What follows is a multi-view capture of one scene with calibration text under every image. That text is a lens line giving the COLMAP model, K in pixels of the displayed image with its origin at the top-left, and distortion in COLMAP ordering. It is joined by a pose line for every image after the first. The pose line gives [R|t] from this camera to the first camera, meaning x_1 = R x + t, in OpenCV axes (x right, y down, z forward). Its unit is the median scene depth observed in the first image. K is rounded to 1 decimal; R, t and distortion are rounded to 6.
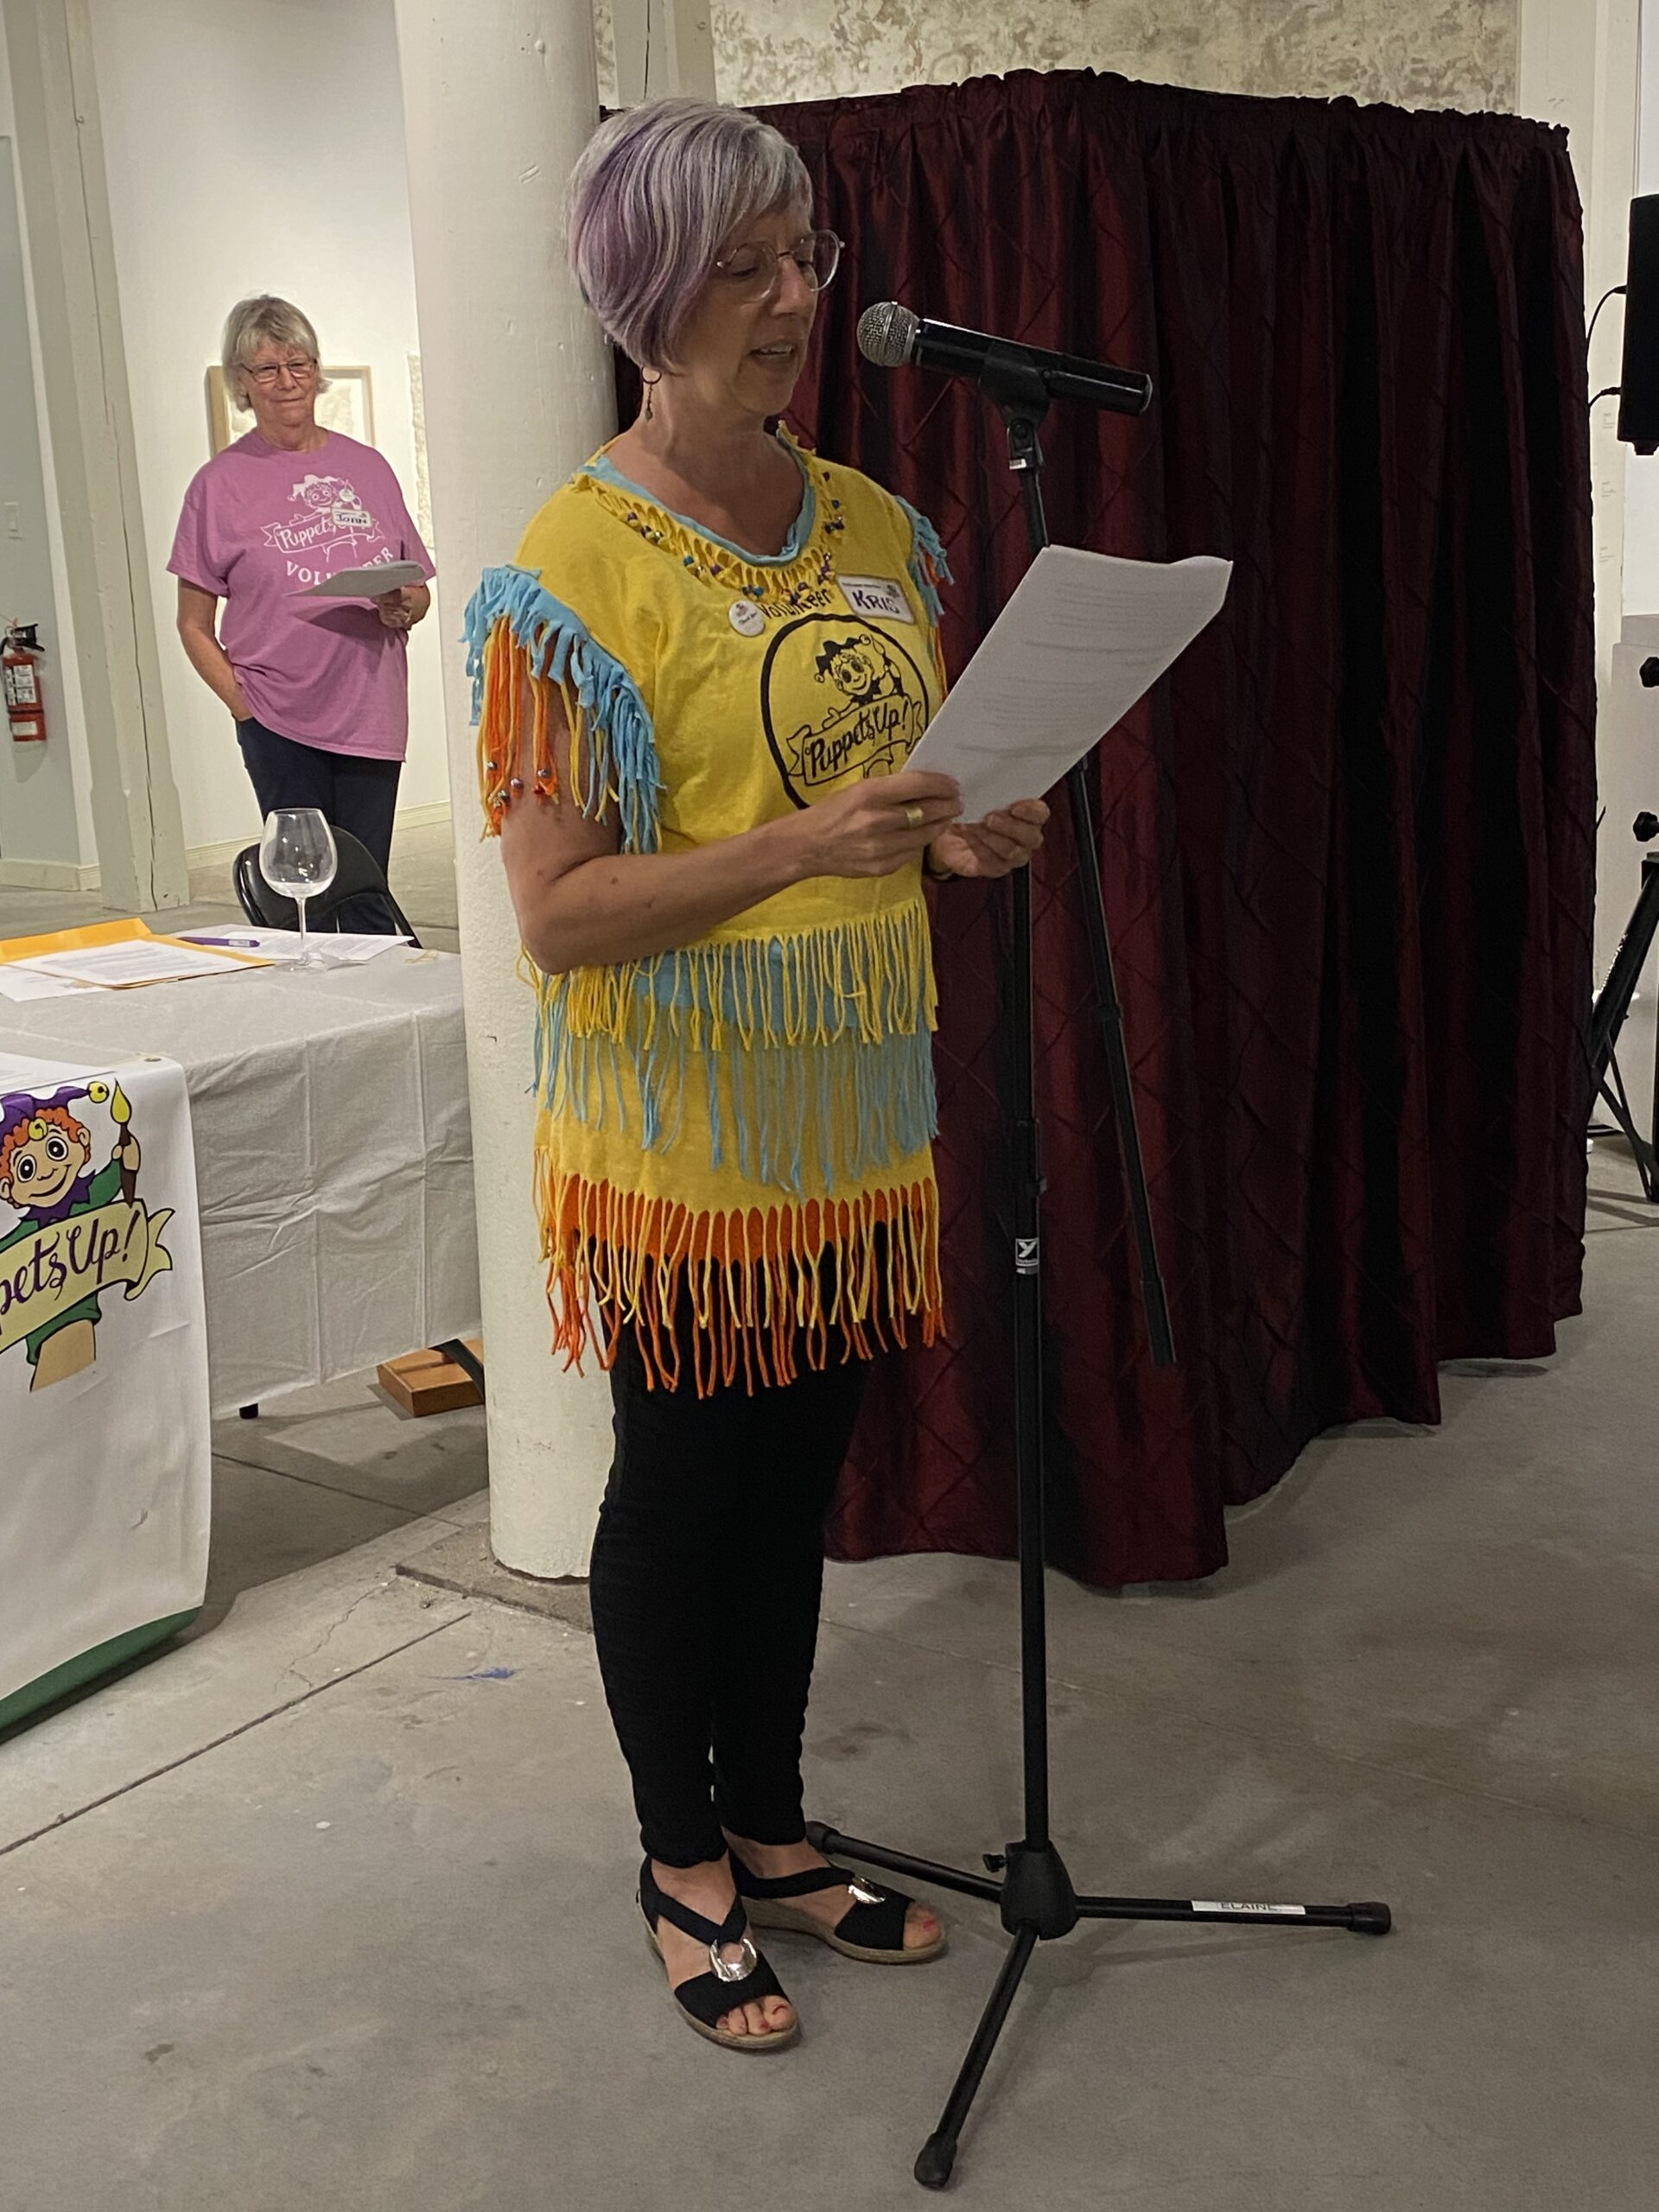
lens RADIAL K [[2701.3, 0, 813.4], [0, 2701.3, 1114.6], [0, 0, 1]] dist [0.149418, -0.429366]
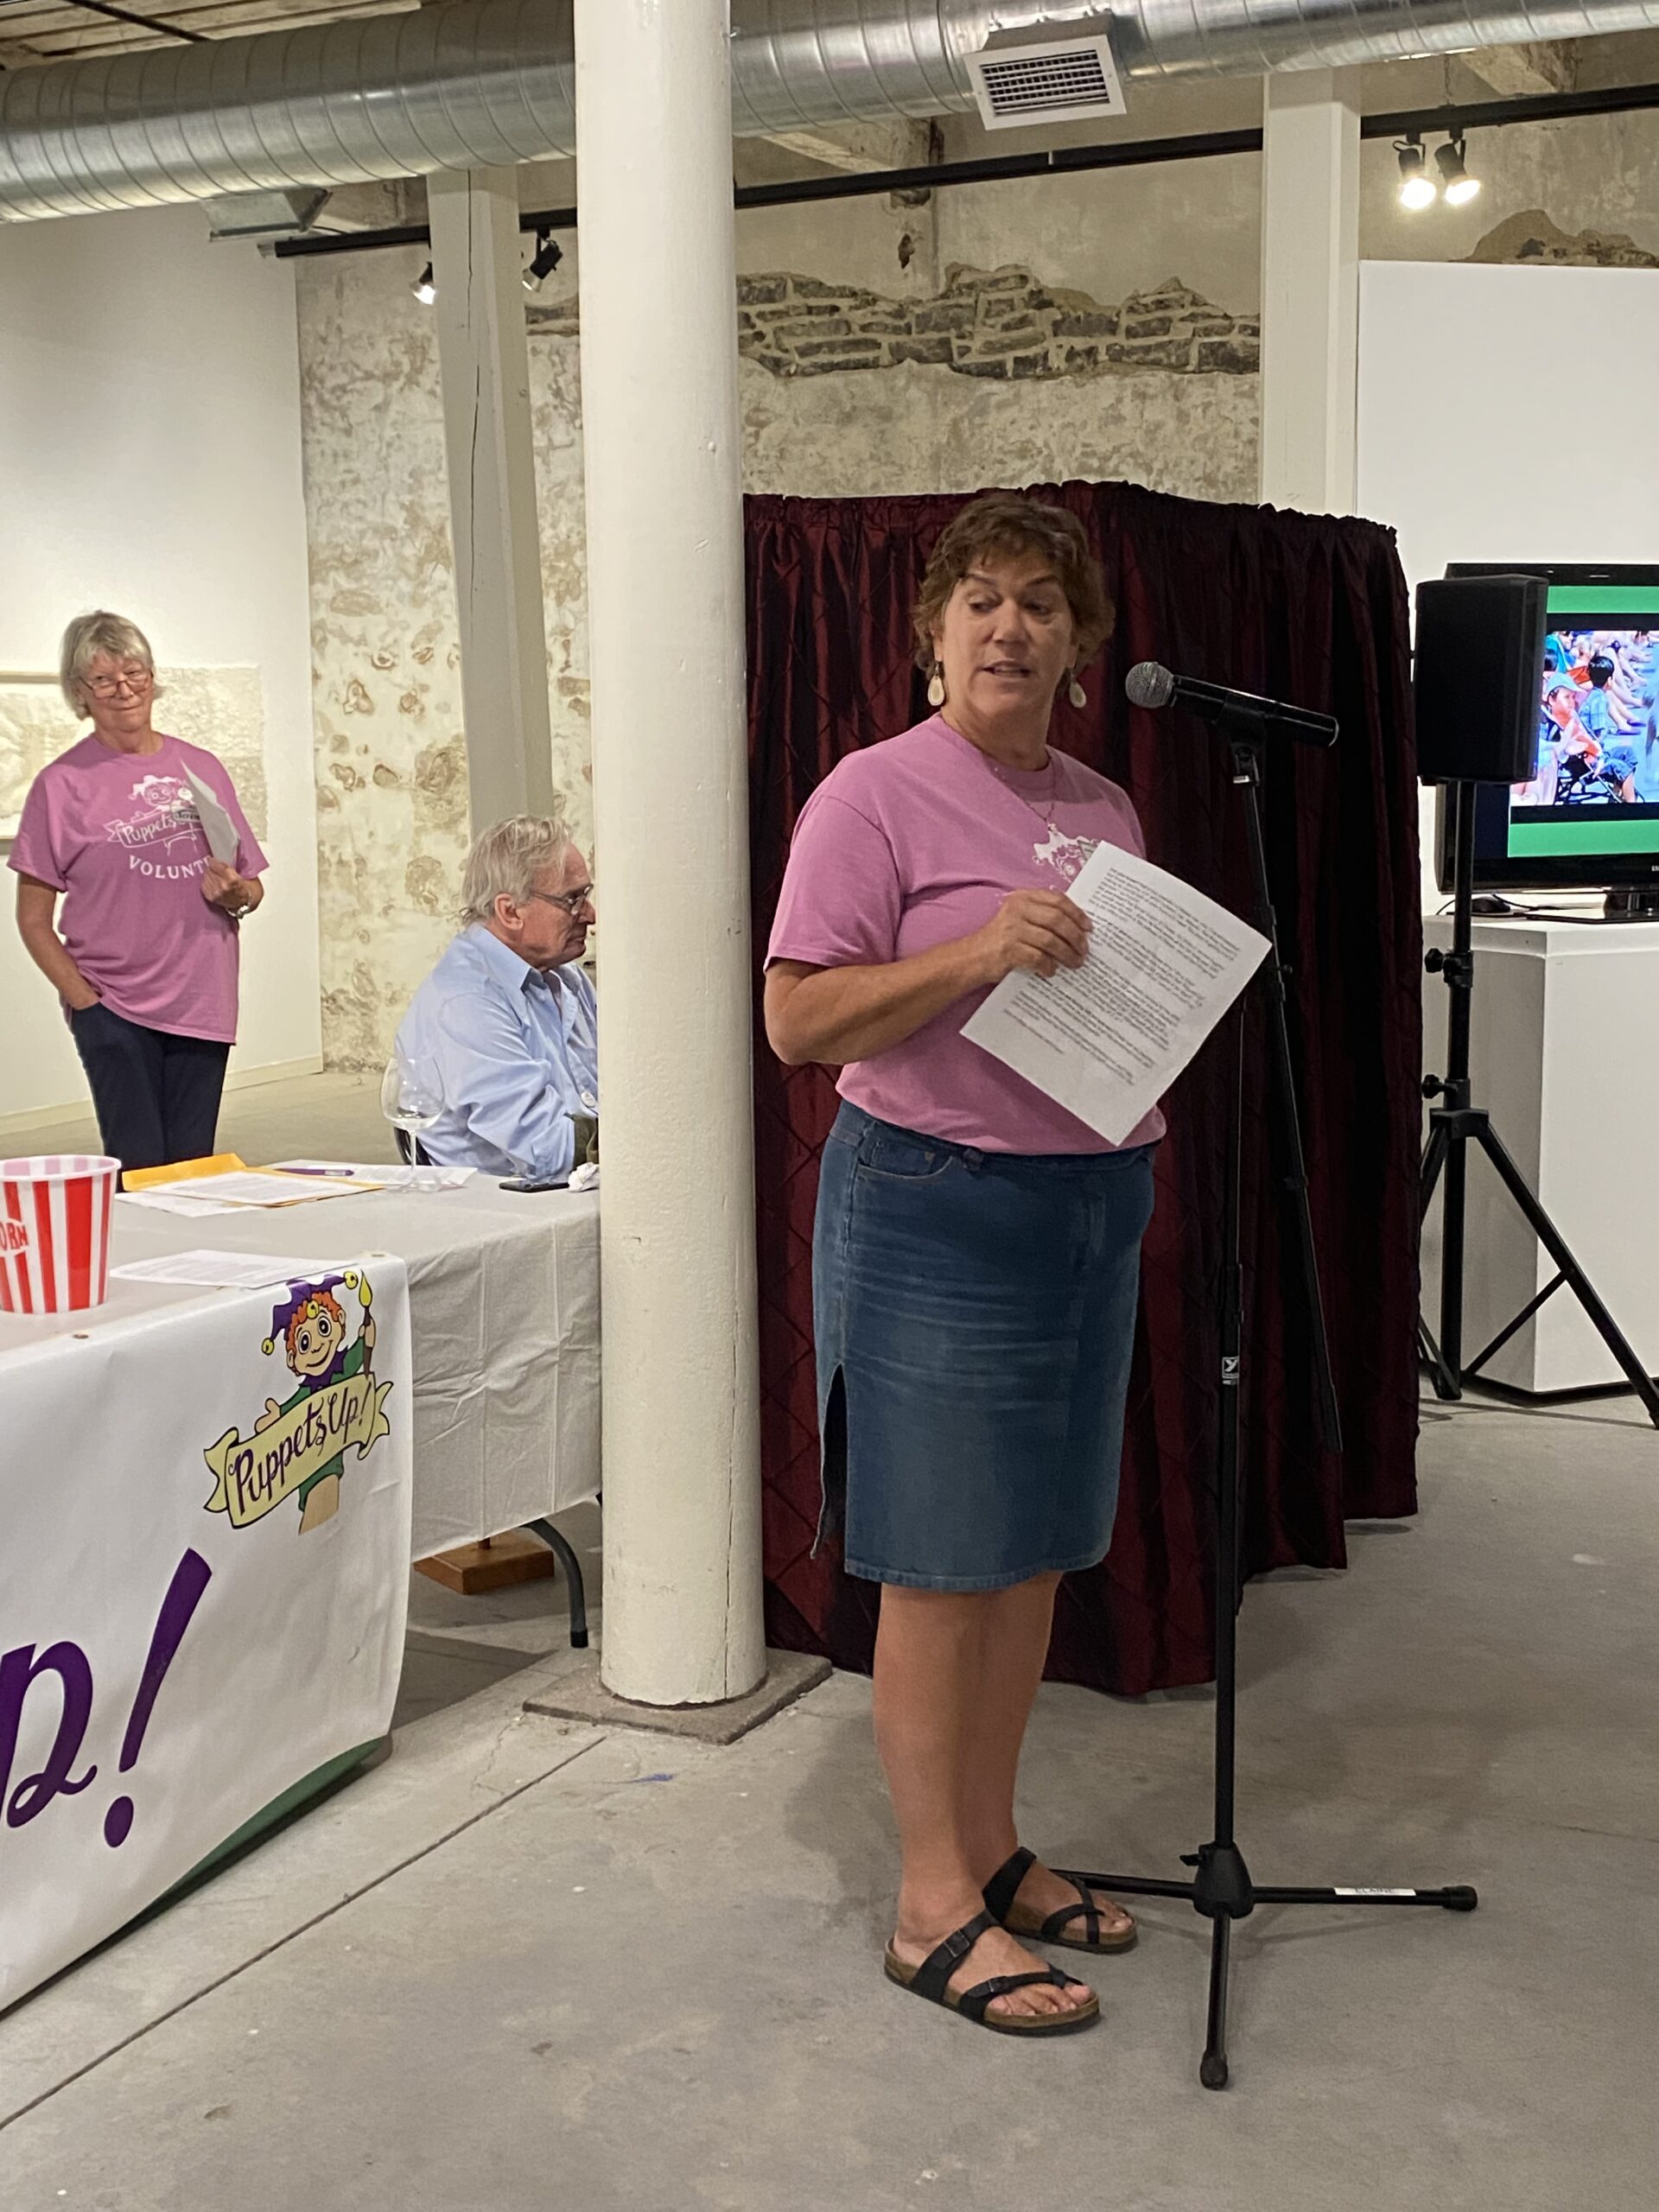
lens RADIAL K [[2696.1, 0, 825.1], [0, 2696.1, 1149.5], [0, 0, 1]] dist [0.144402, -0.330576]
pose [[0.984031, -0.000395, 0.177996, -0.248383], [0.018171, 0.994996, -0.098245, 0.050785], [-0.177066, 0.099911, 0.979115, -0.184623]]
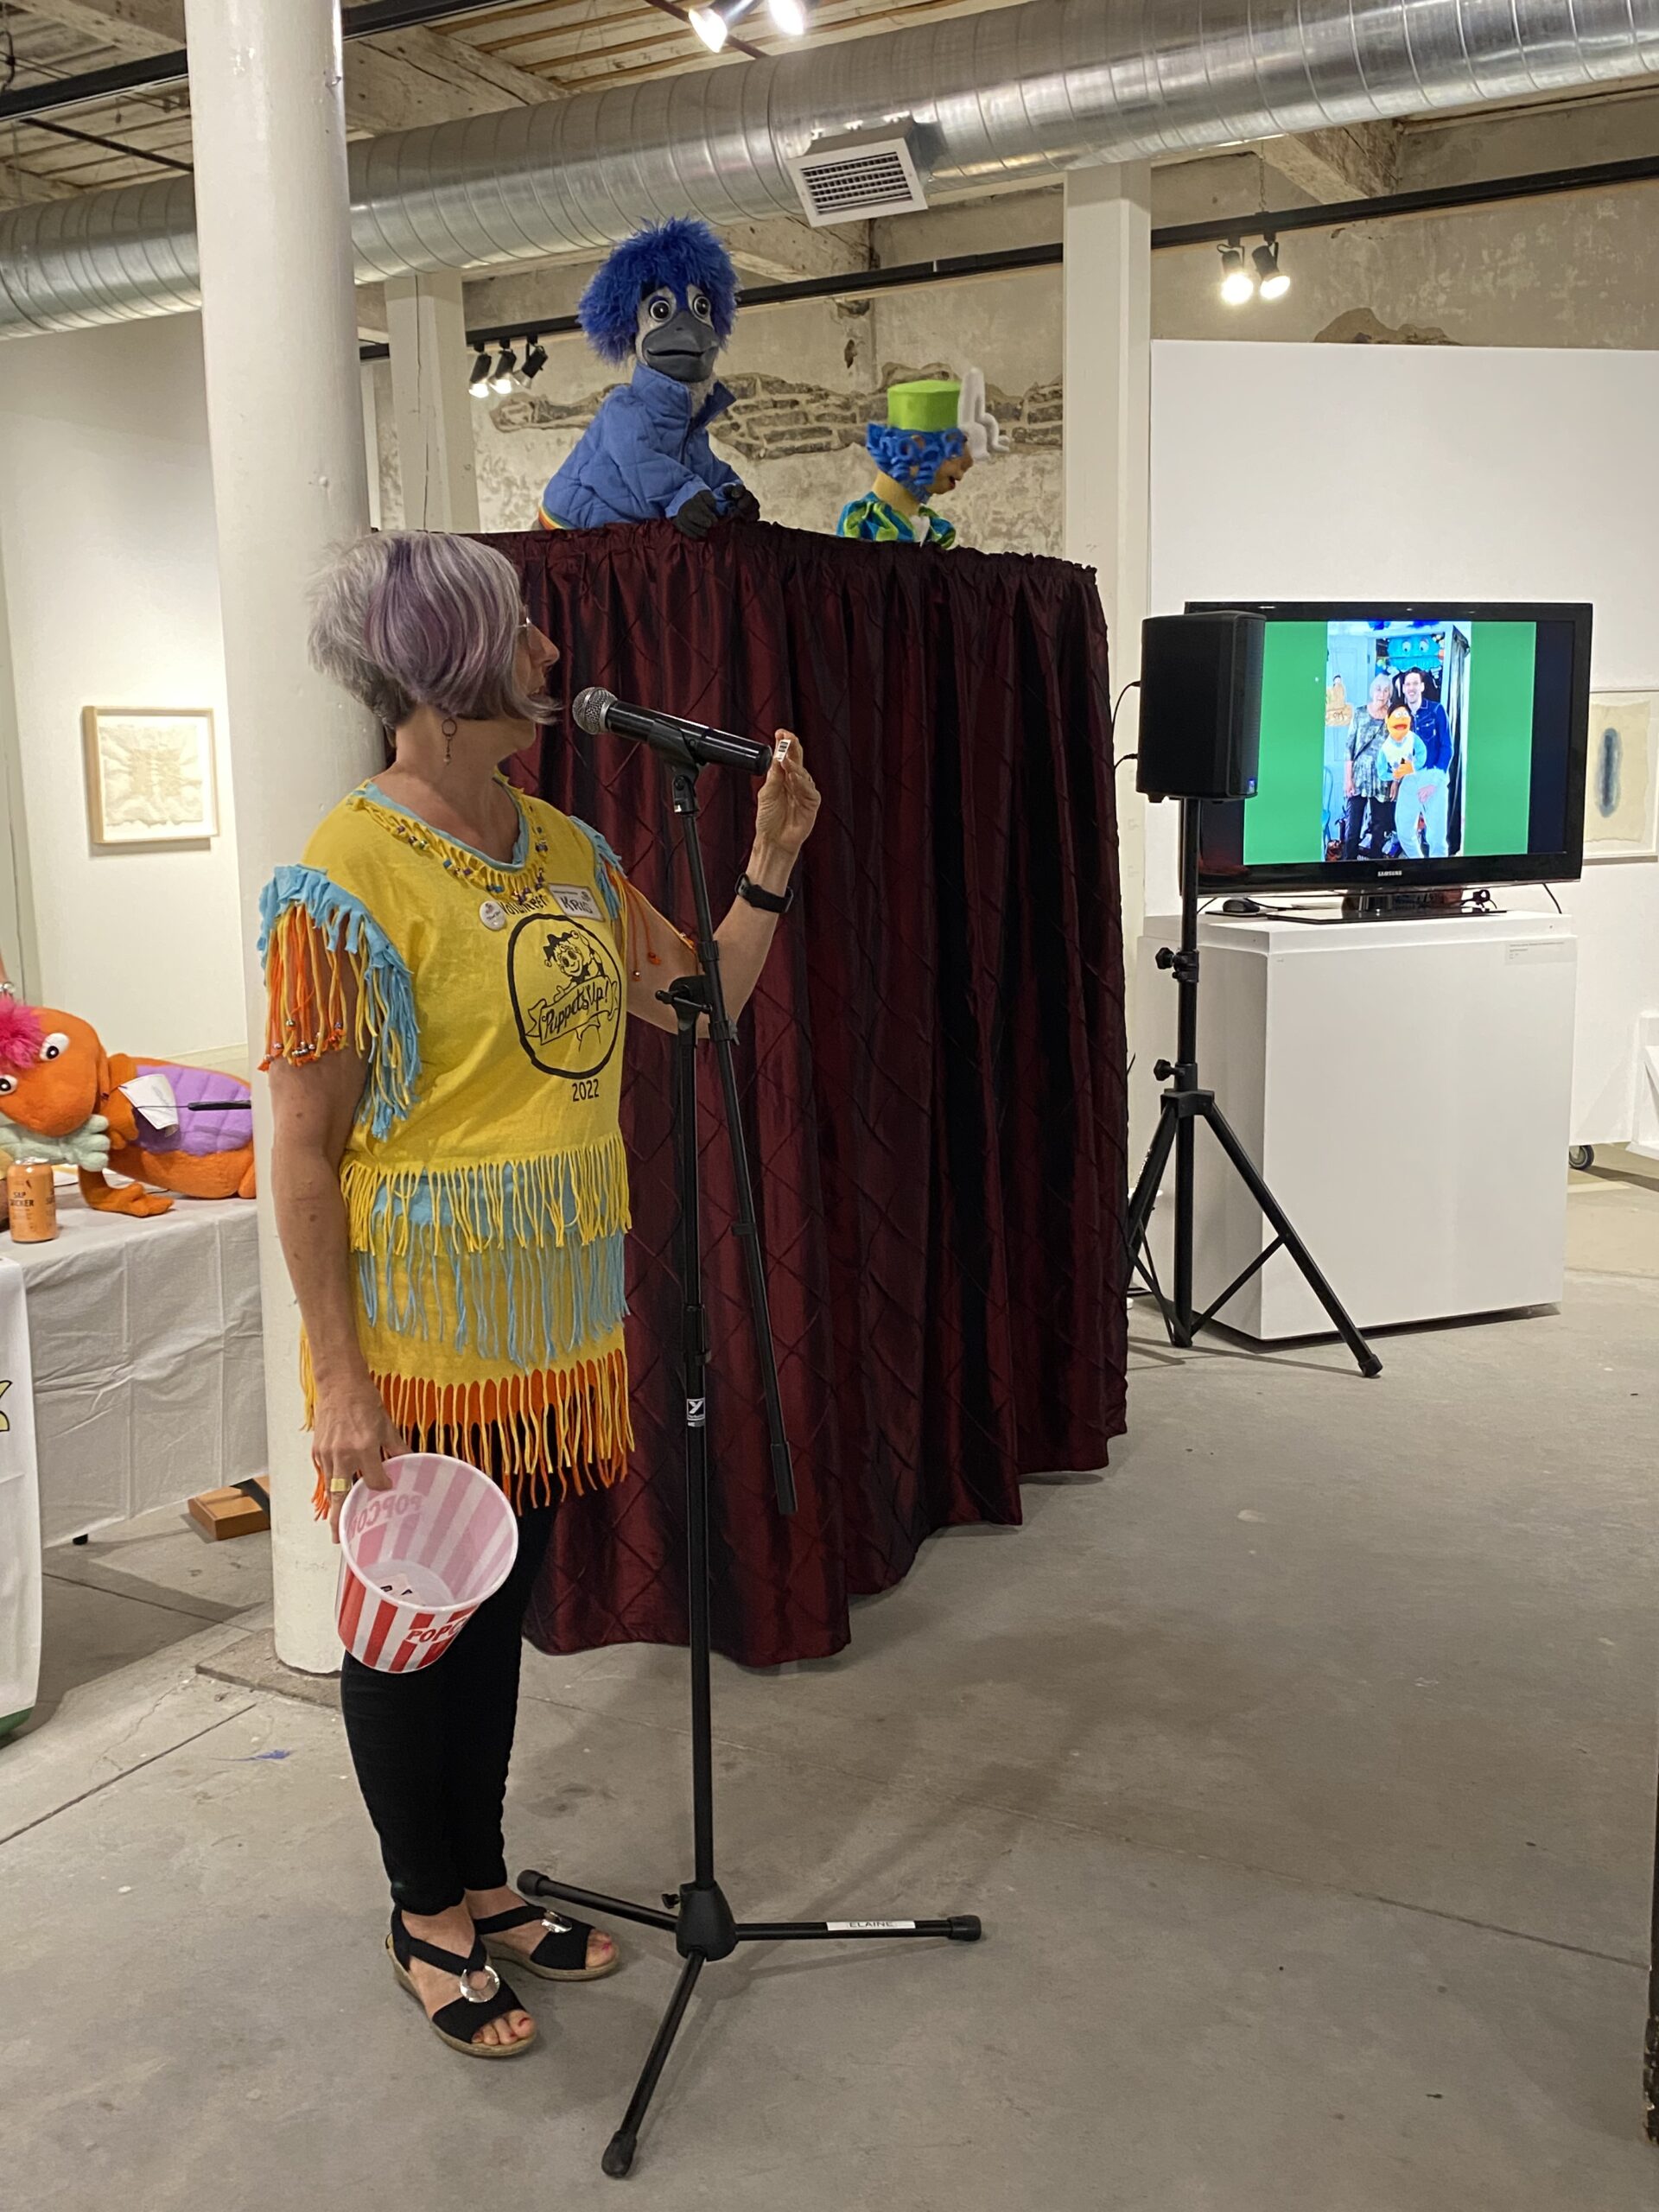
lens RADIAL K [[2049.4, 0, 829.5], [0, 2049.4, 1106.0], [0, 0, 1]] dist [0.095465, -0.178959]
pose [[0.991915, 0.000686, 0.126905, 0.013436], [0.009617, 0.996704, -0.080557, -0.009771], [-0.126542, 0.081127, 0.988638, 0.013570]]
